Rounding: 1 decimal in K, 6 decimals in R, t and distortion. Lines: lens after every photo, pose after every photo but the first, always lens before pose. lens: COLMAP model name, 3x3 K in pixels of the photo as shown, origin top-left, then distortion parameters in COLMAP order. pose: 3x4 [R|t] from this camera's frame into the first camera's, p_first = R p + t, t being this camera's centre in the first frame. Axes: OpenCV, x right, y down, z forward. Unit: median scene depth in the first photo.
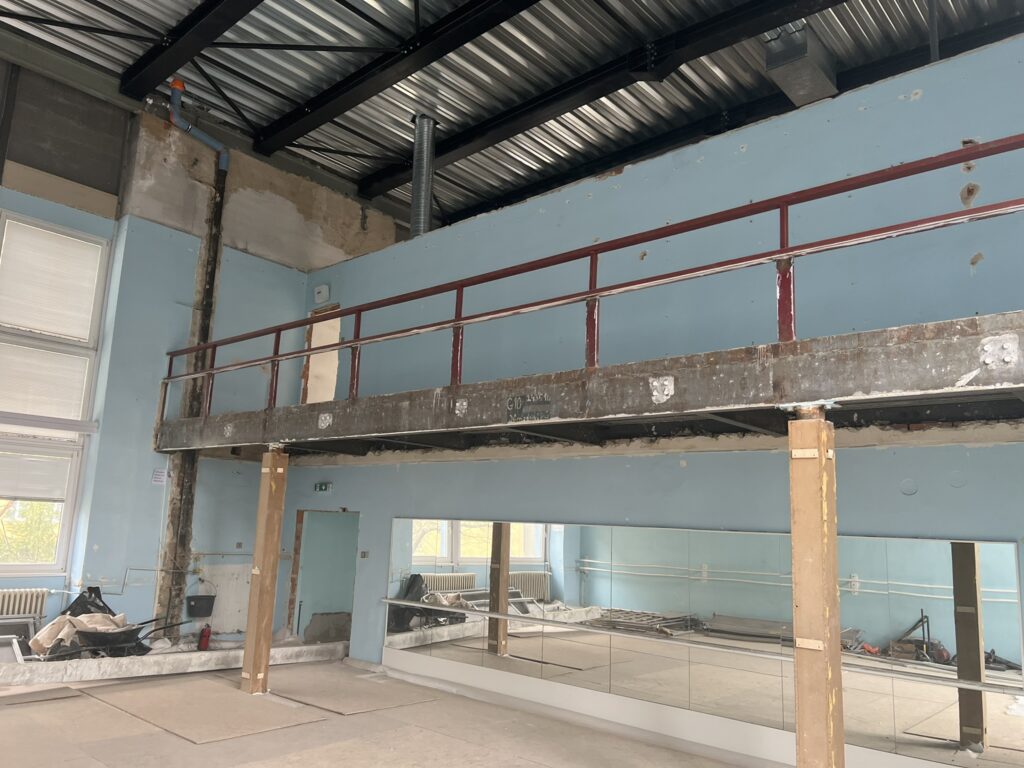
lens RADIAL K [[777.9, 0, 515.3], [0, 777.9, 383.2], [0, 0, 1]] dist [0.051557, -0.046551]
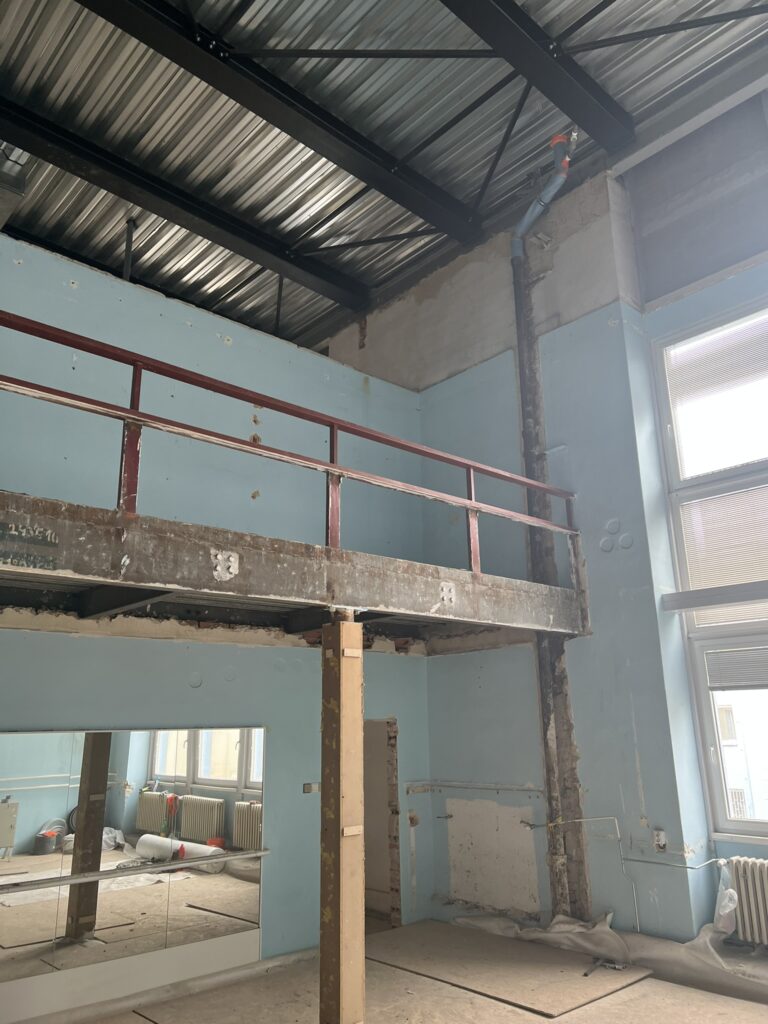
lens RADIAL K [[777.9, 0, 387.1], [0, 777.9, 512.5], [0, 0, 1]] dist [0.051557, -0.046551]
pose [[0.101510, 0.222882, 0.969546, -0.671709], [-0.158618, 0.965739, -0.205400, 0.104420], [-0.982108, -0.132937, 0.133385, 0.736884]]
